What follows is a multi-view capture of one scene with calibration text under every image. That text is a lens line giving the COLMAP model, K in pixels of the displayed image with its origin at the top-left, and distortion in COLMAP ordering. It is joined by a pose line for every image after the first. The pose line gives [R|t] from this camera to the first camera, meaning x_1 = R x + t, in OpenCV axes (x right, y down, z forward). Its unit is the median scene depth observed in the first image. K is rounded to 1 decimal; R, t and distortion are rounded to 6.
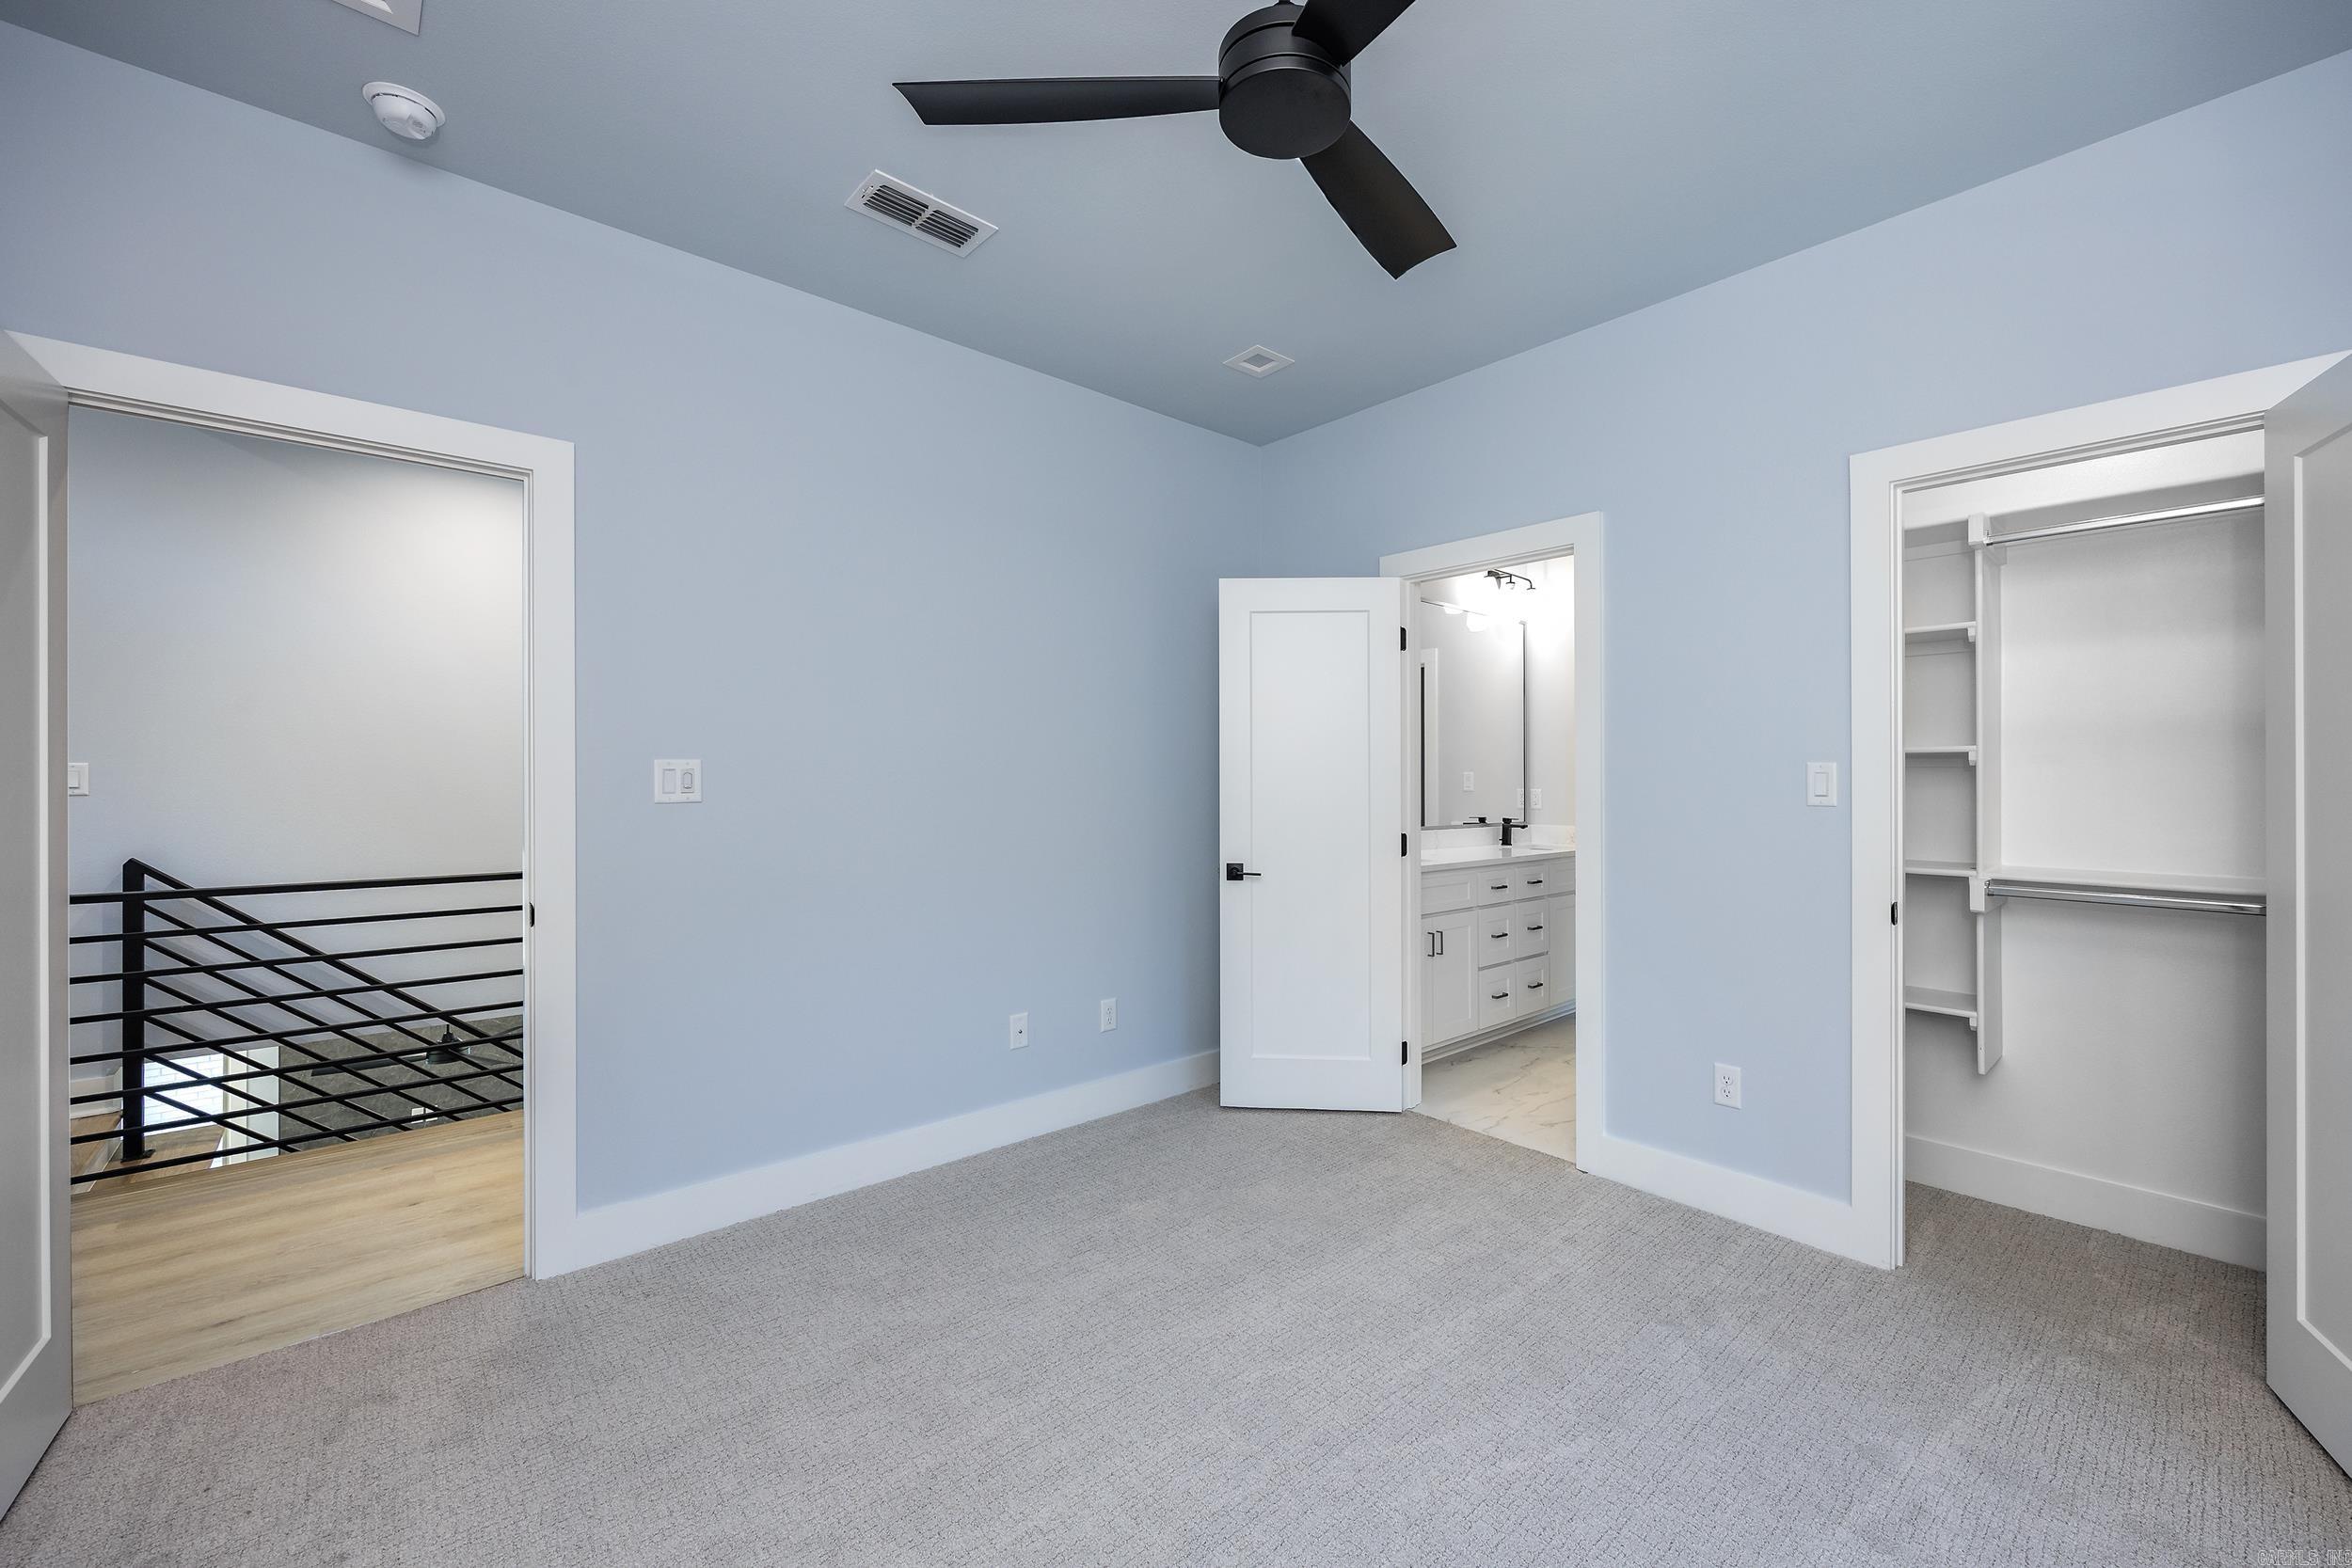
lens RADIAL K [[933.1, 0, 1176.0], [0, 933.1, 784.0], [0, 0, 1]] dist [-0.000170, -0.000060]
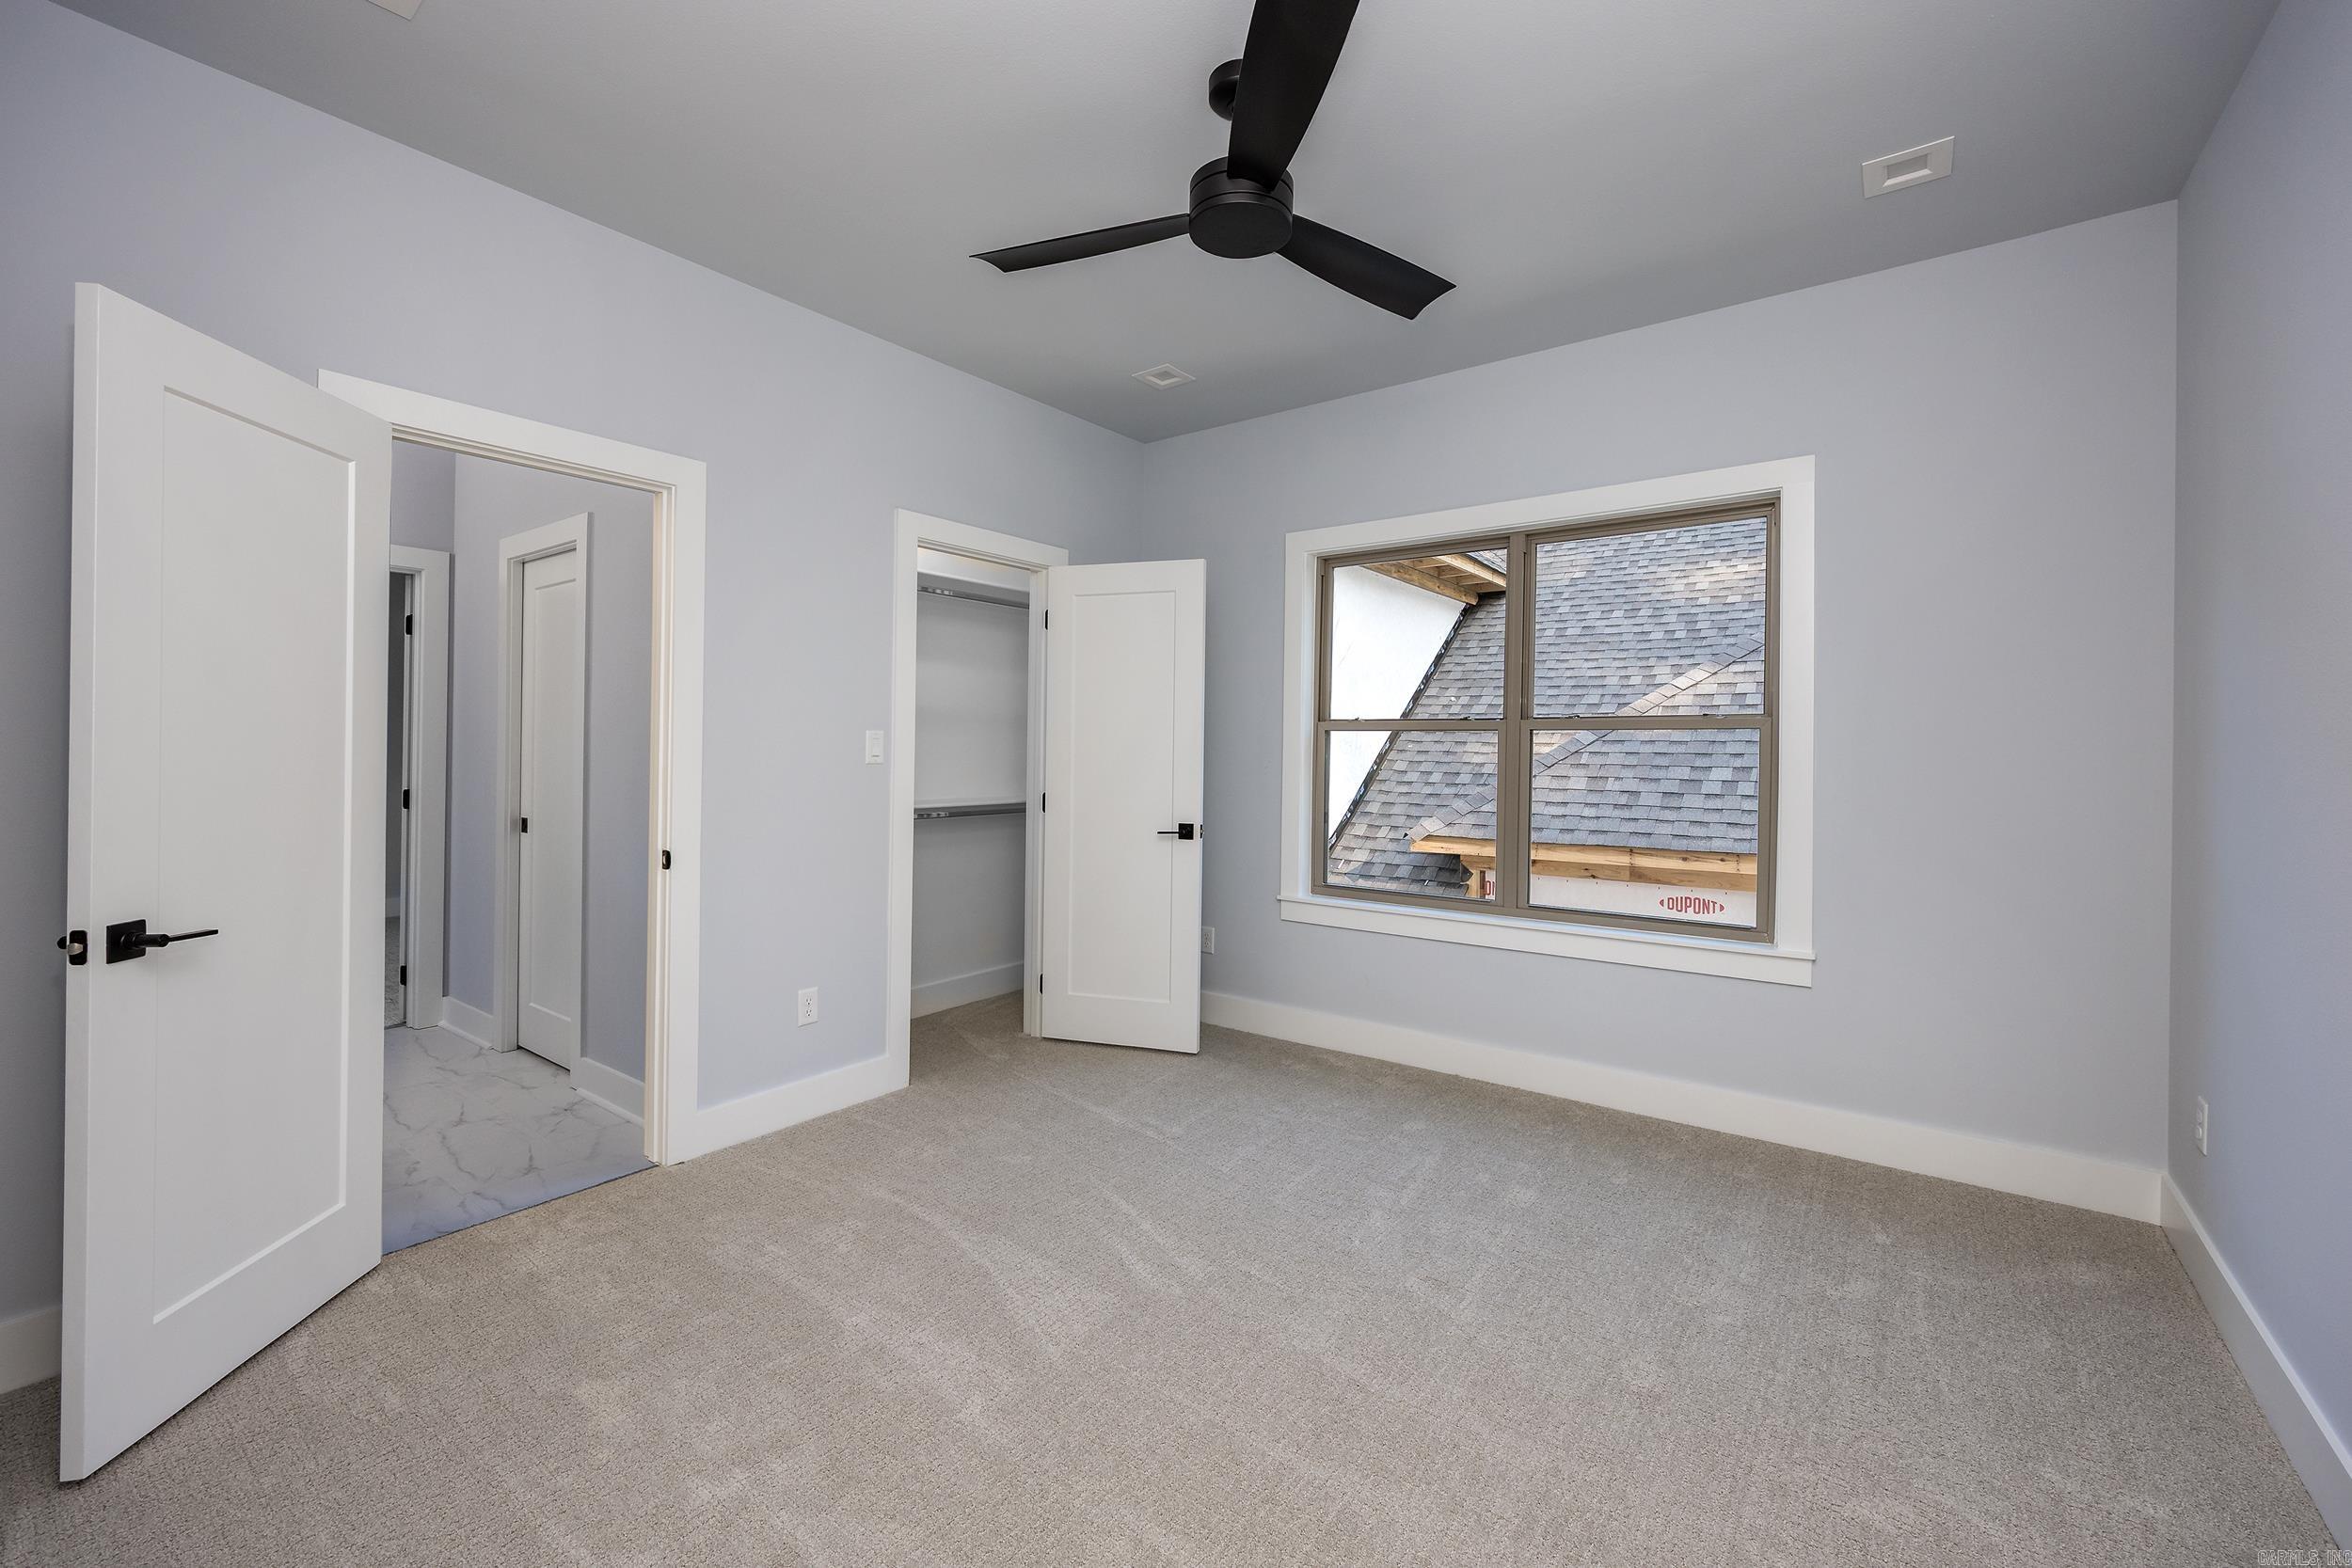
lens RADIAL K [[970.9, 0, 1180.1], [0, 970.9, 739.5], [0, 0, 1]] dist [-0.000114, -0.000056]
pose [[-0.204305, 0.002689, 0.978904, -0.766569], [-0.003751, 0.999987, -0.003529, -0.008012], [-0.978900, -0.004393, -0.204292, 0.880426]]
